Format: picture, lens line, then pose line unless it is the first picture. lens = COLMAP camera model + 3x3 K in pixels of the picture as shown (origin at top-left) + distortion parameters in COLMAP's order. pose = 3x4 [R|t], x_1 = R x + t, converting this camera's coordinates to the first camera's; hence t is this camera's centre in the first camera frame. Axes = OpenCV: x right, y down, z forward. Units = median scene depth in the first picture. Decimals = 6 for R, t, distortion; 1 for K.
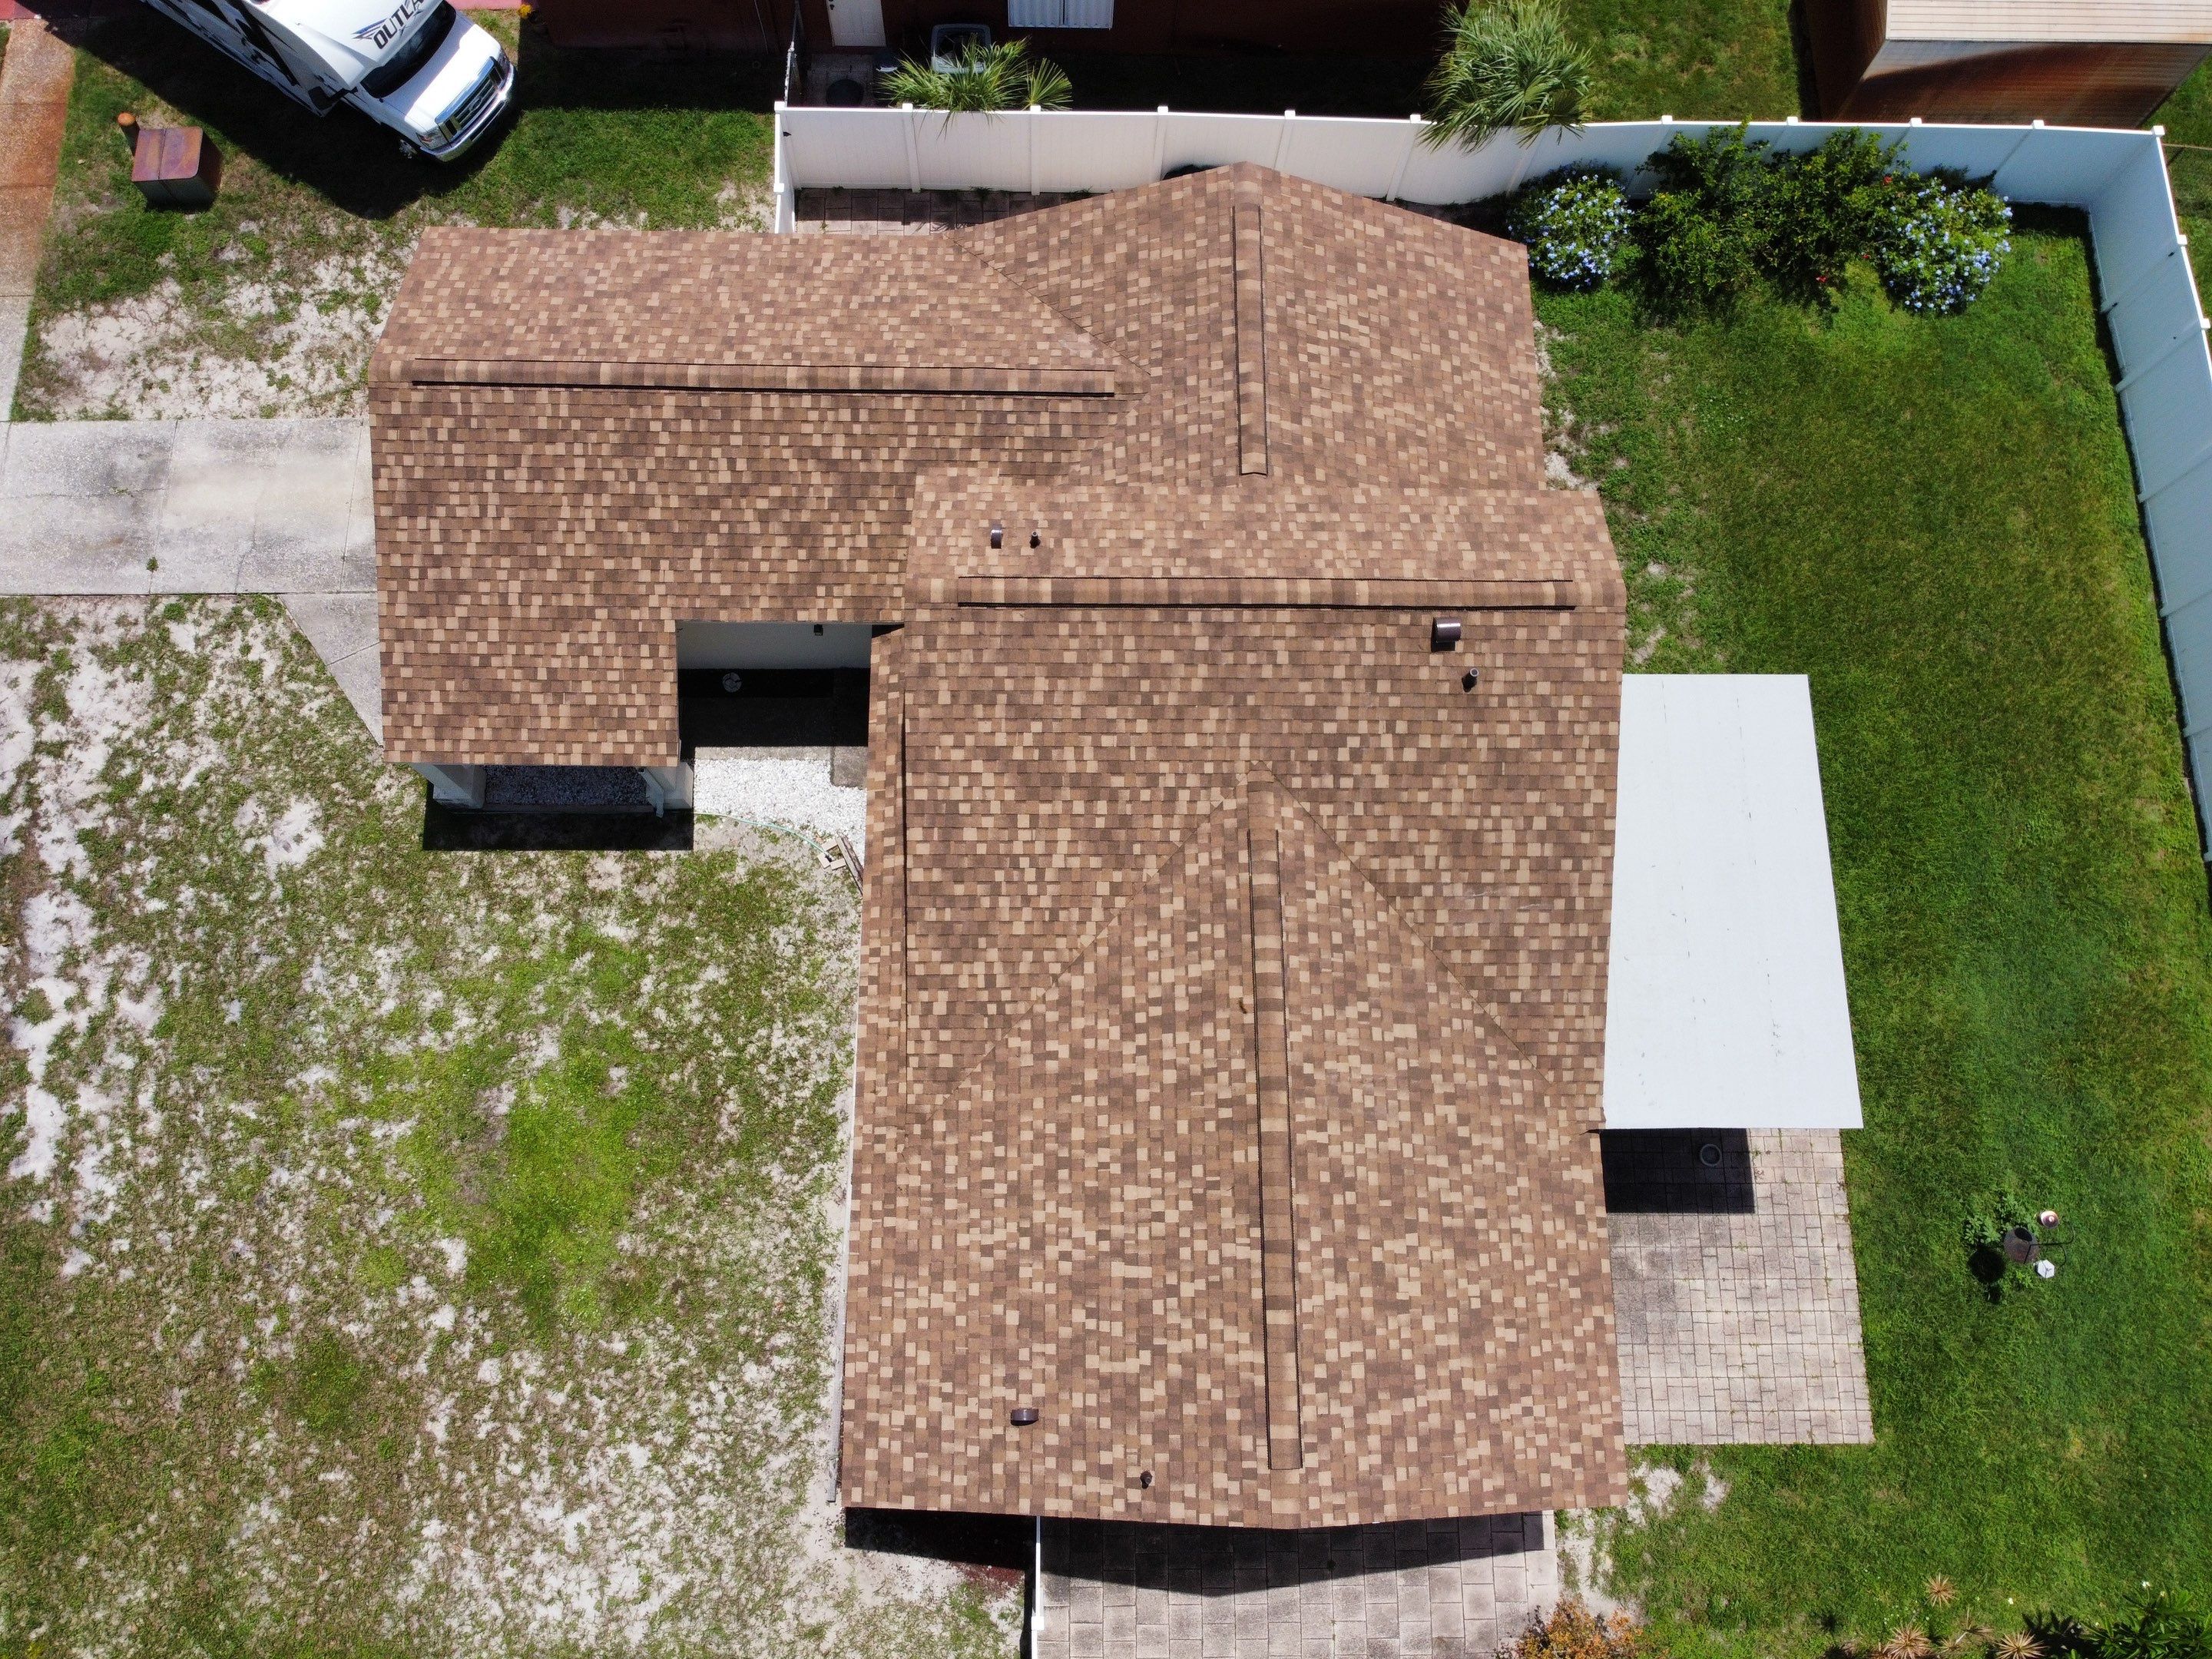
lens RADIAL K [[1665.4, 0, 1077.8], [0, 1665.4, 813.2], [0, 0, 1]] dist [0.001336, 0.010626]
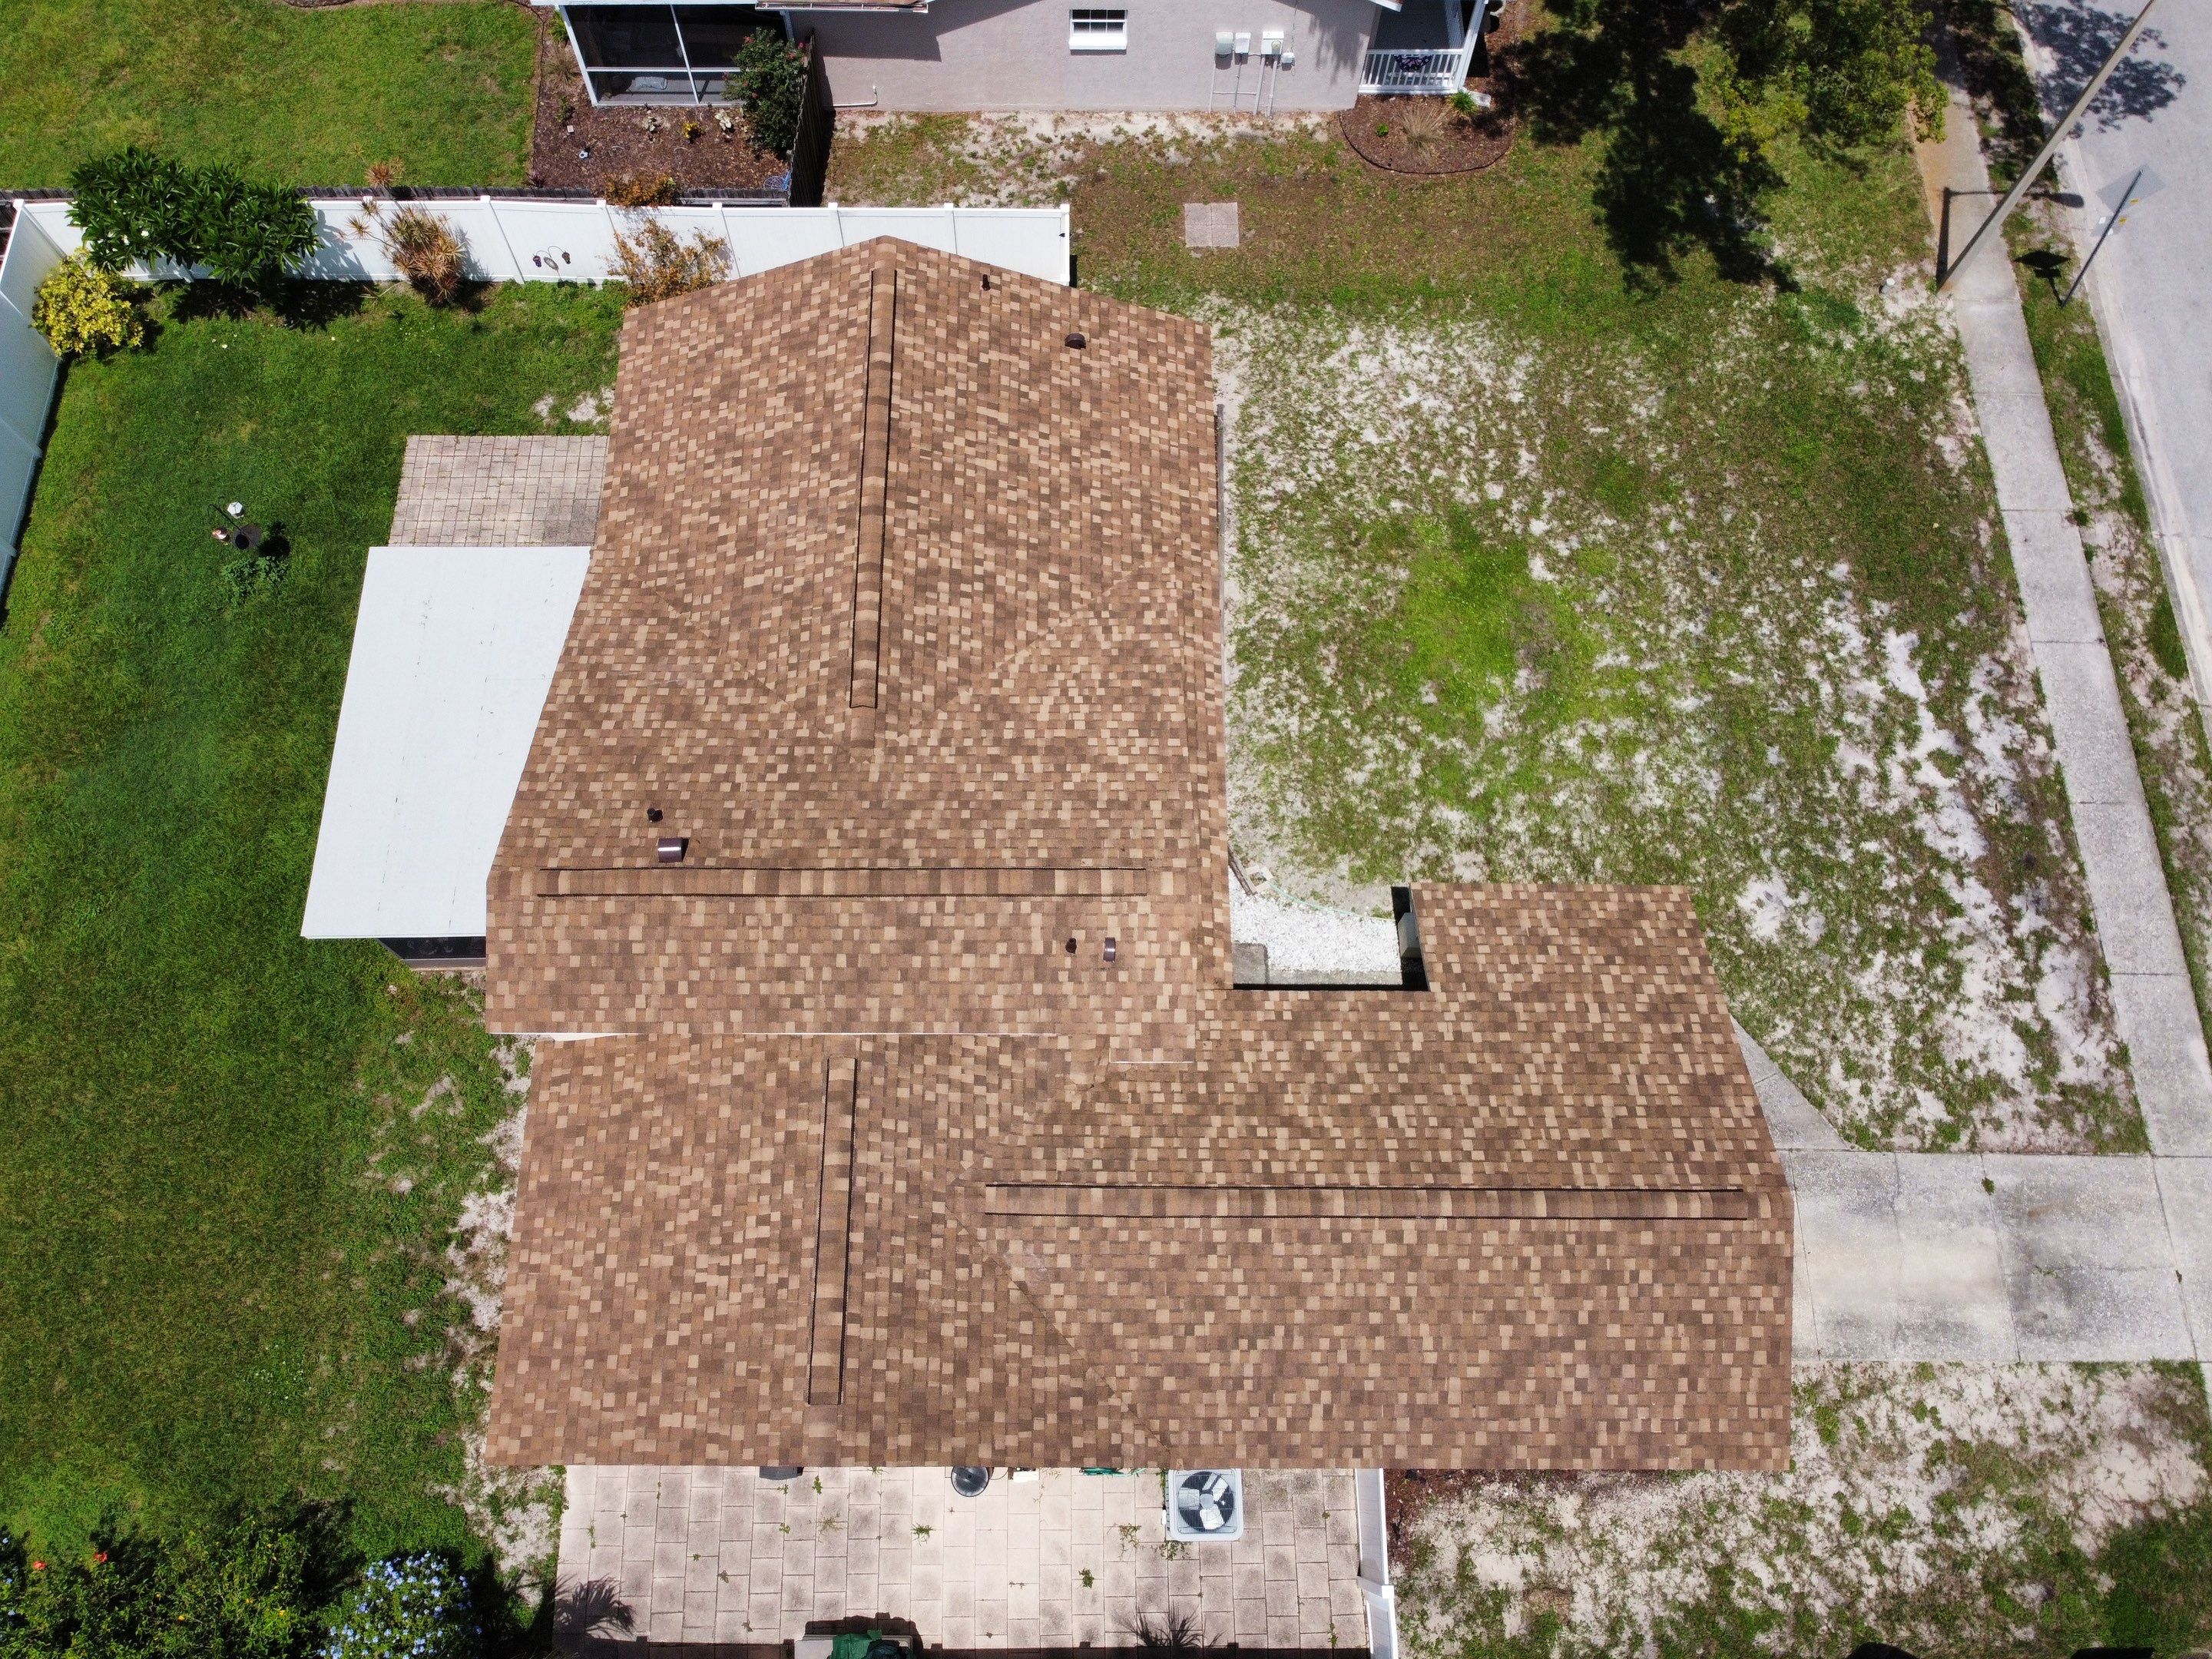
lens RADIAL K [[1681.6, 0, 1074.9], [0, 1681.6, 806.2], [0, 0, 1]] dist [-0.014031, 0.000598]
pose [[-0.999529, -0.012118, -0.028197, 0.001404], [-0.007382, -0.796846, 0.604137, -0.604140], [-0.029789, 0.604061, 0.796381, 0.126101]]
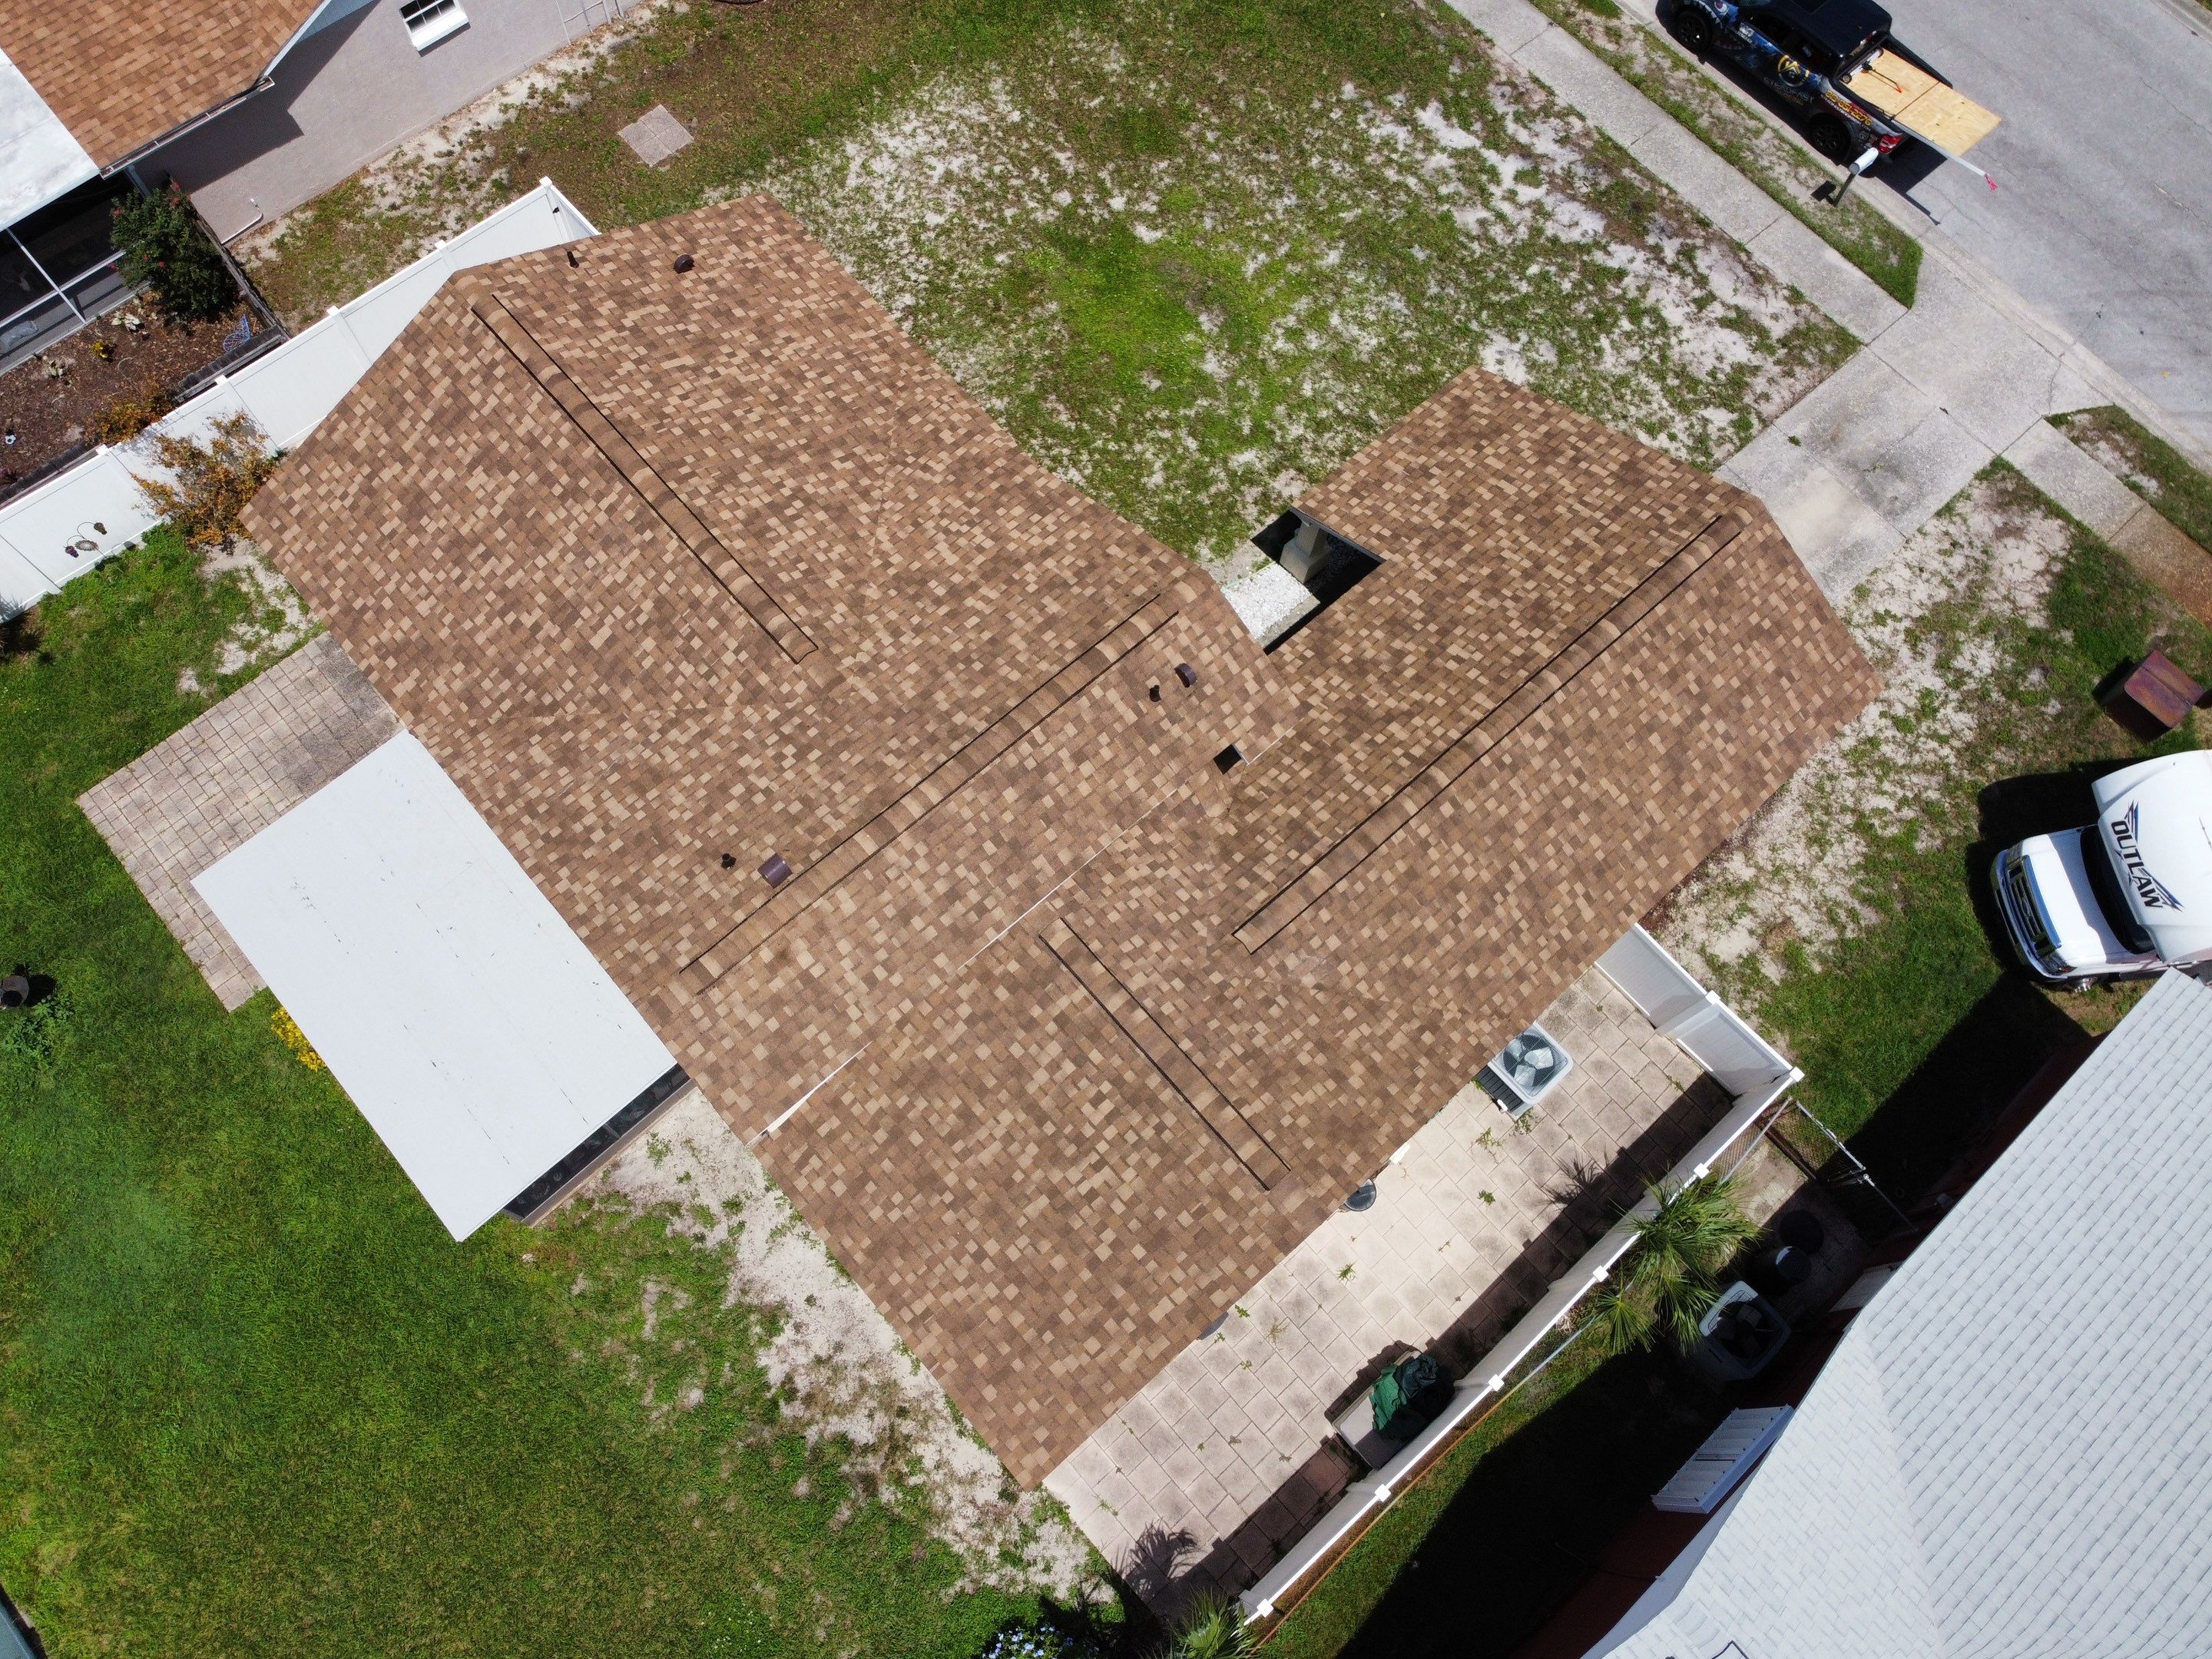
lens RADIAL K [[1673.5, 0, 1079.7], [0, 1673.5, 808.0], [0, 0, 1]] dist [0.005666, -0.012358]
pose [[-0.747329, 0.600452, -0.284530, 0.289548], [-0.652309, -0.581499, 0.486159, -0.570814], [0.126461, 0.548923, 0.826252, 0.166472]]
